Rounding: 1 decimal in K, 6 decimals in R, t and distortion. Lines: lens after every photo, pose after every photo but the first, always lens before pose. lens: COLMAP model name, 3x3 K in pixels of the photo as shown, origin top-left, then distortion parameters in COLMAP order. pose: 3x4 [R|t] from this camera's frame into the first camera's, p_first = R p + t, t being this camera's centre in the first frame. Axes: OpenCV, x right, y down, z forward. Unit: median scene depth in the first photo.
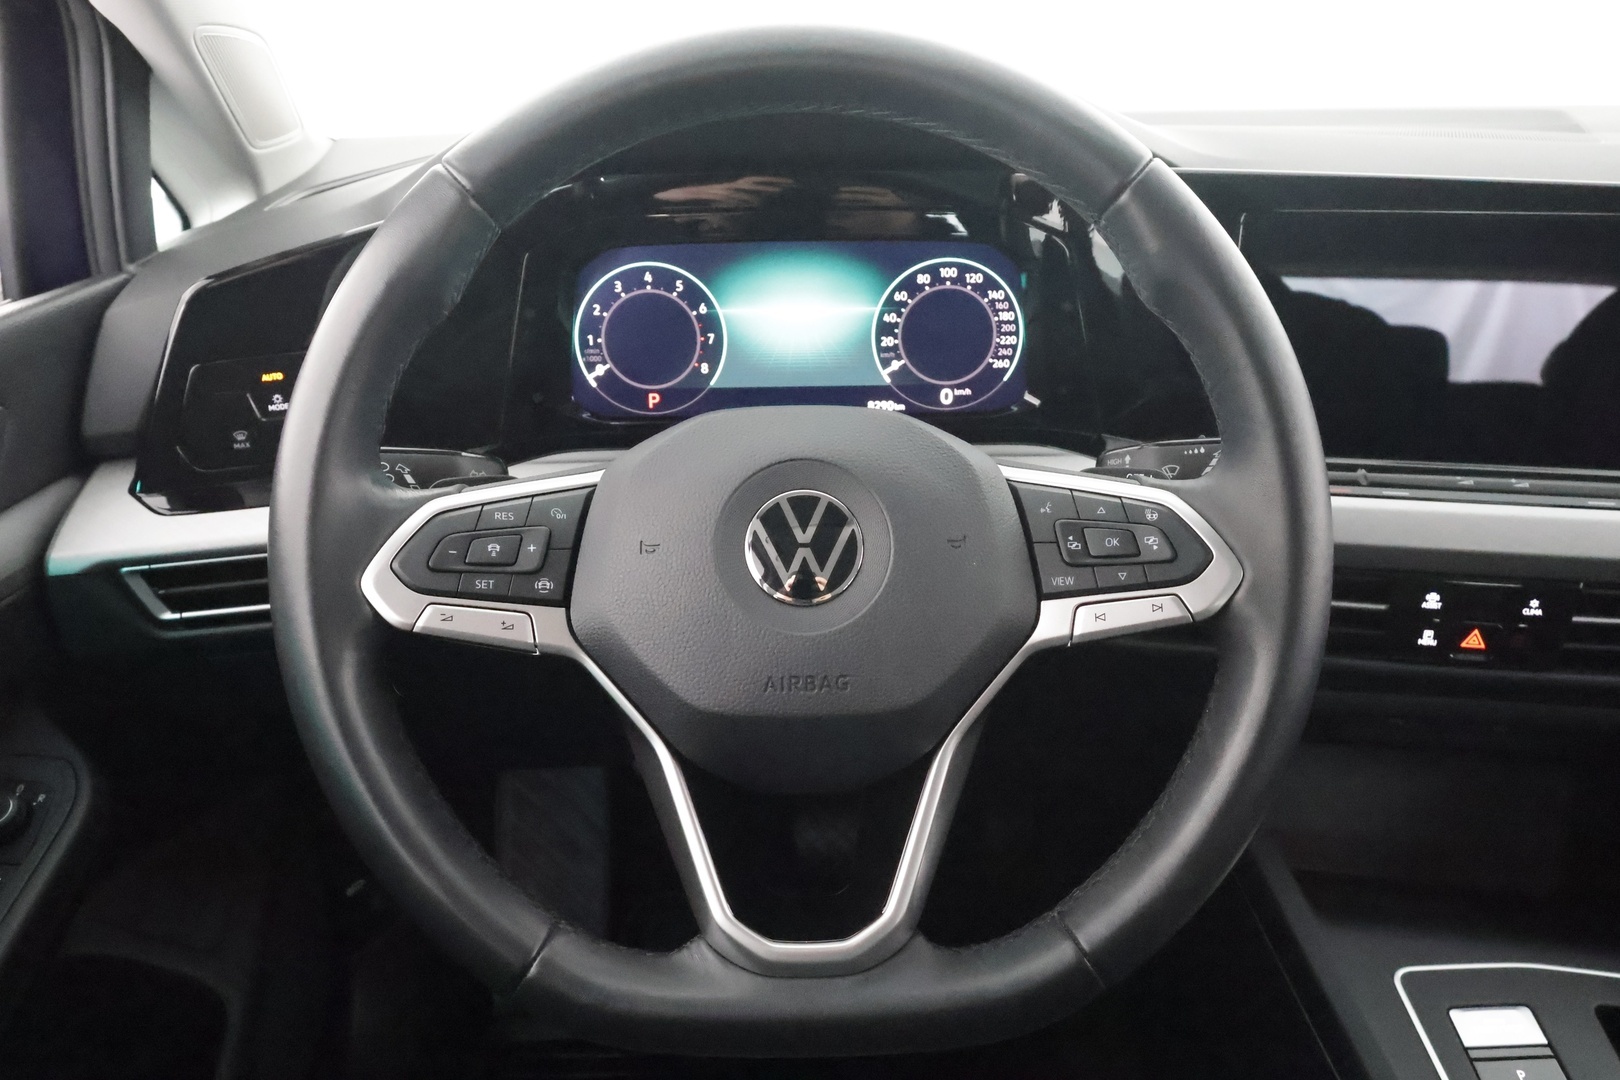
lens RADIAL K [[1277.7, 0, 784.0], [0, 1277.7, 540.8], [0, 0, 1]] dist [0.008676, 0.004265]
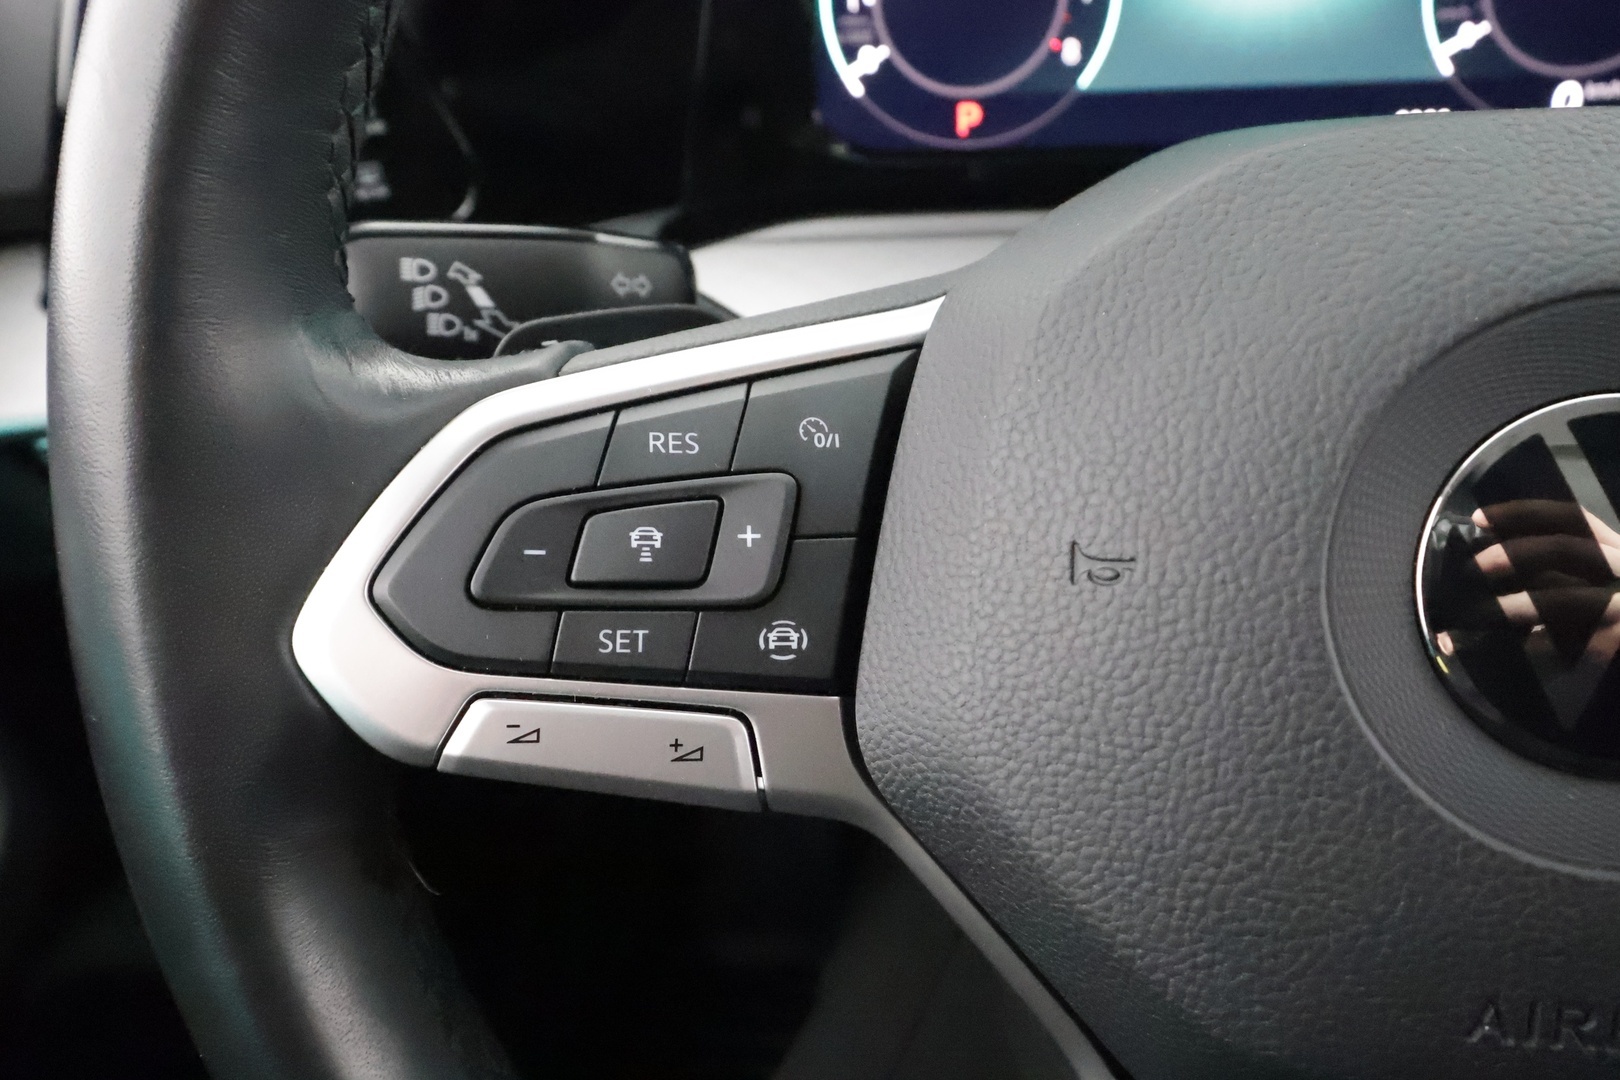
lens RADIAL K [[1255.9, 0, 810.0], [0, 1255.9, 540.0], [0, 0, 1]] dist [-0.002610, 0.000238]
pose [[0.990039, 0.028070, -0.137968, -0.128937], [0.000670, 0.978975, 0.203980, -0.064612], [0.140793, -0.202041, 0.969204, 0.646246]]
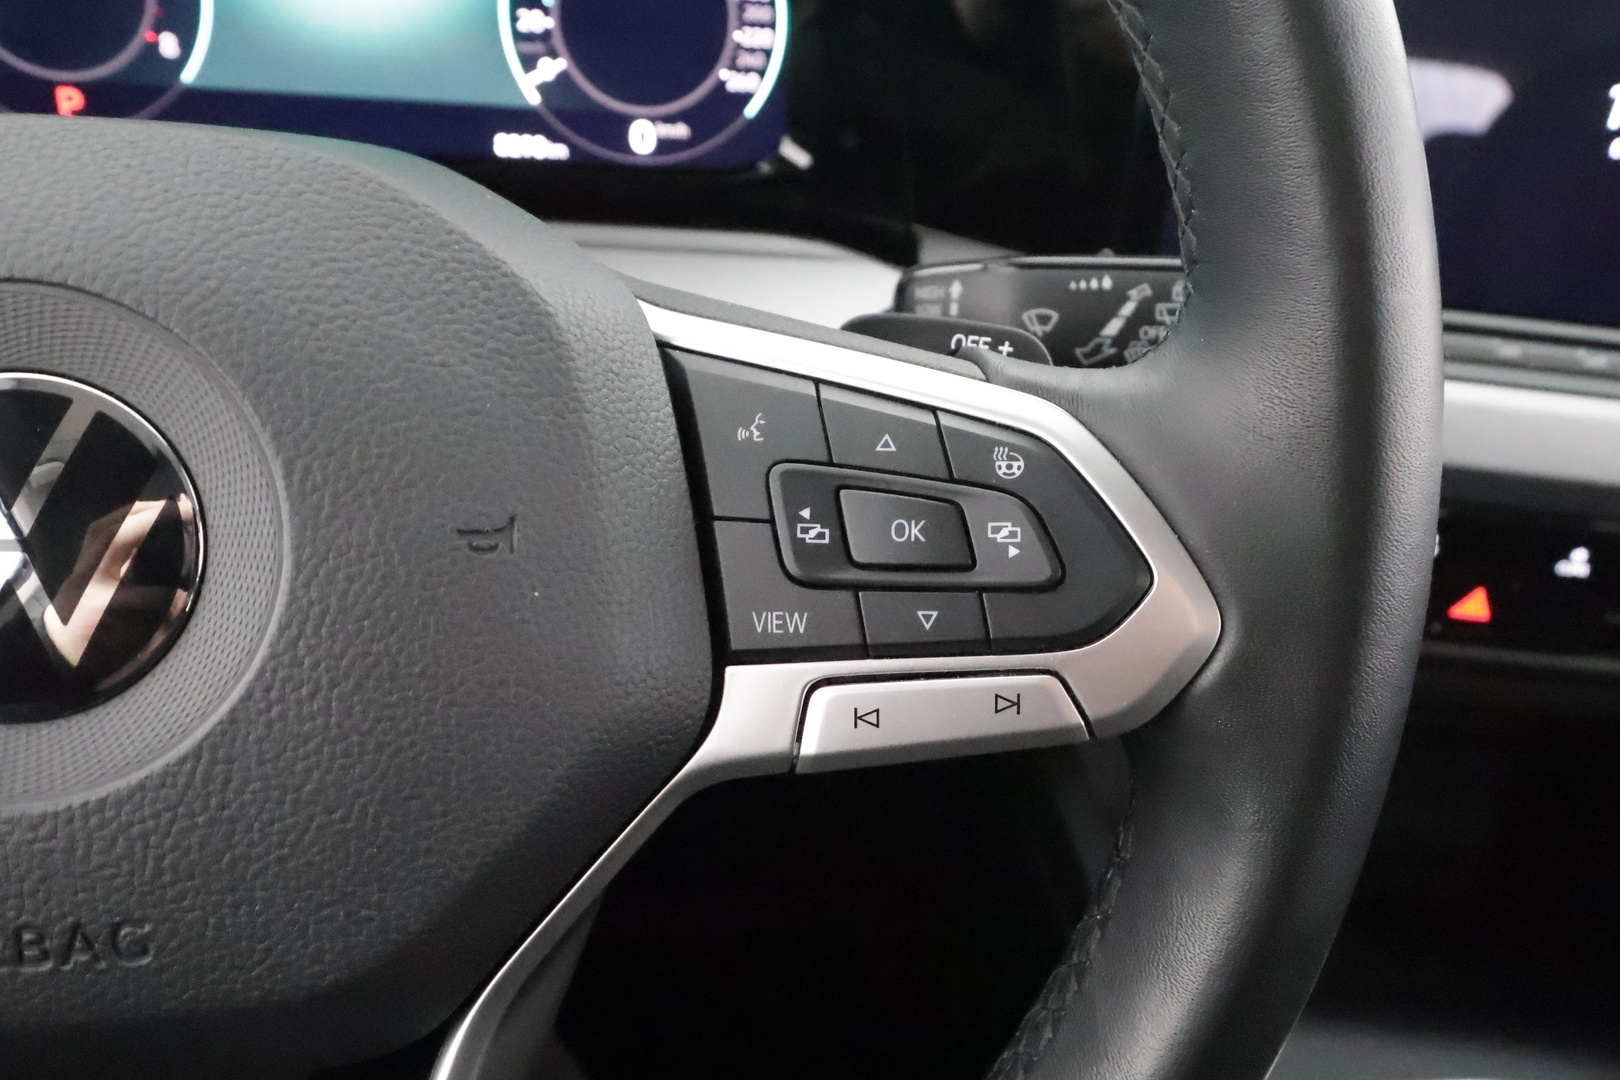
lens RADIAL K [[1255.9, 0, 810.0], [0, 1255.9, 540.0], [0, 0, 1]] dist [-0.002610, 0.000238]
pose [[0.985750, 0.019843, 0.167041, 0.157926], [-0.050719, 0.981865, 0.182669, -0.063428], [-0.160387, -0.188538, 0.968880, 0.611684]]
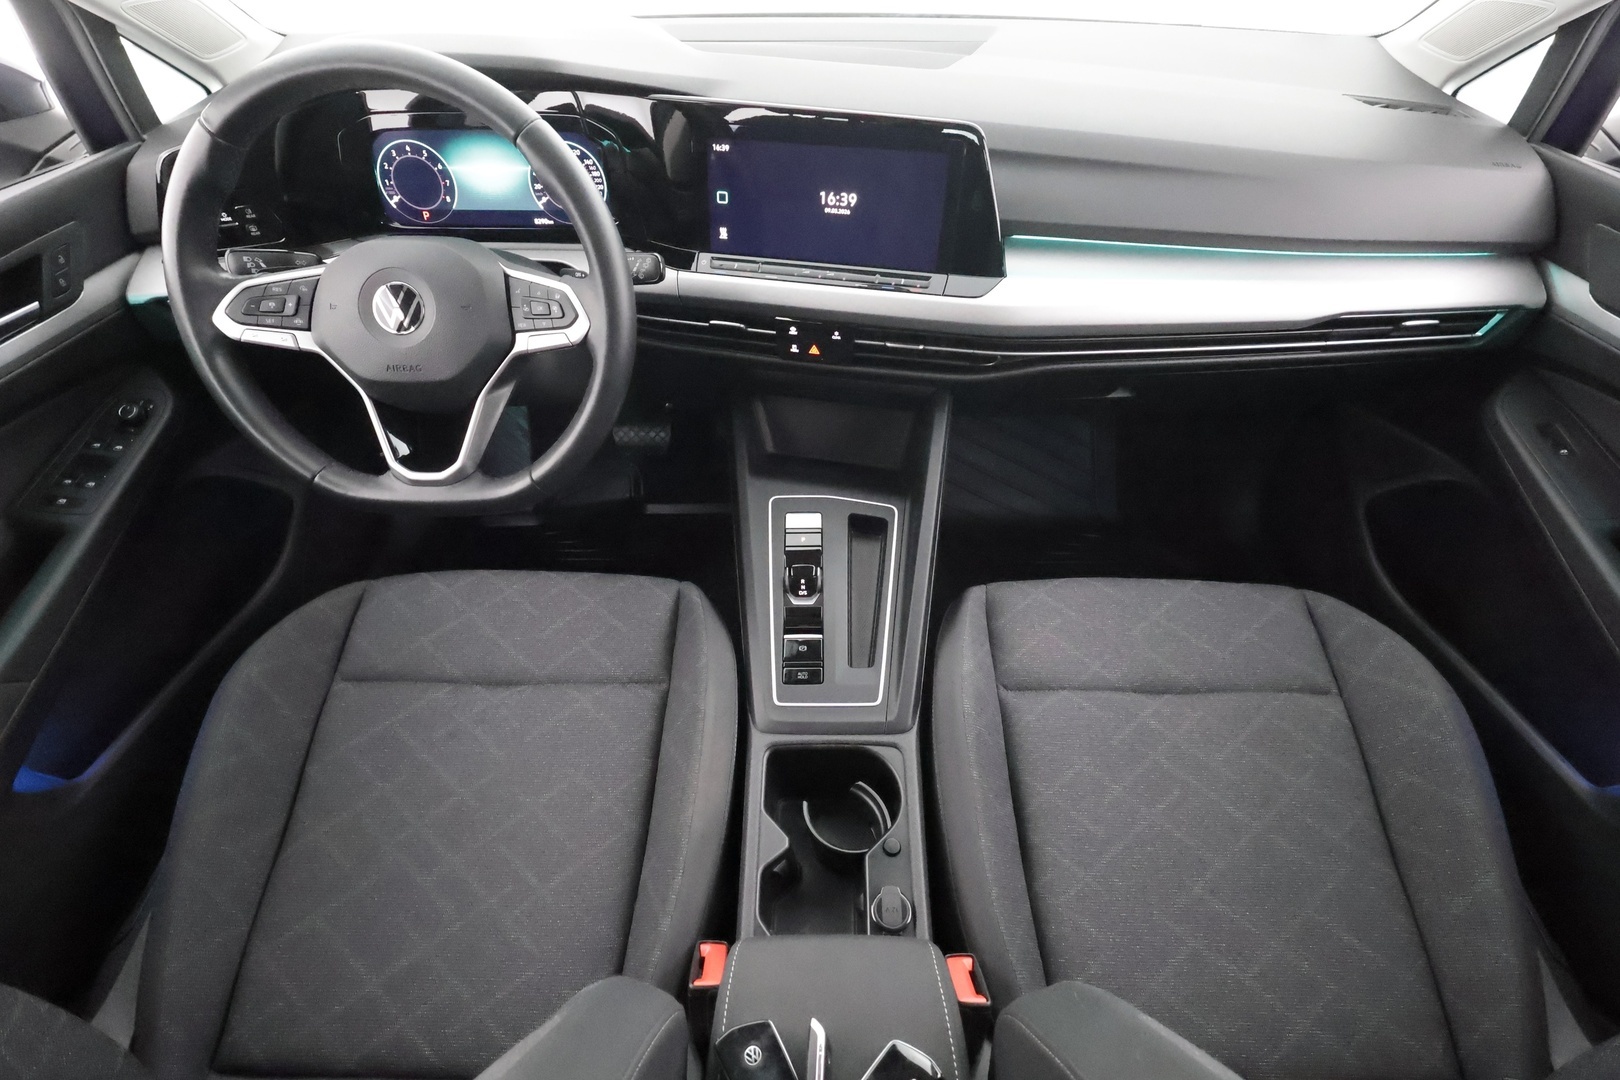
lens RADIAL K [[767.4, 0, 810.0], [0, 767.4, 540.0], [0, 0, 1]] dist [0.001847, 0.000673]
pose [[0.999577, 0.026632, -0.011670, 0.741193], [-0.020819, 0.935707, 0.352163, -0.101334], [0.020299, -0.351771, 0.935866, -0.402170]]
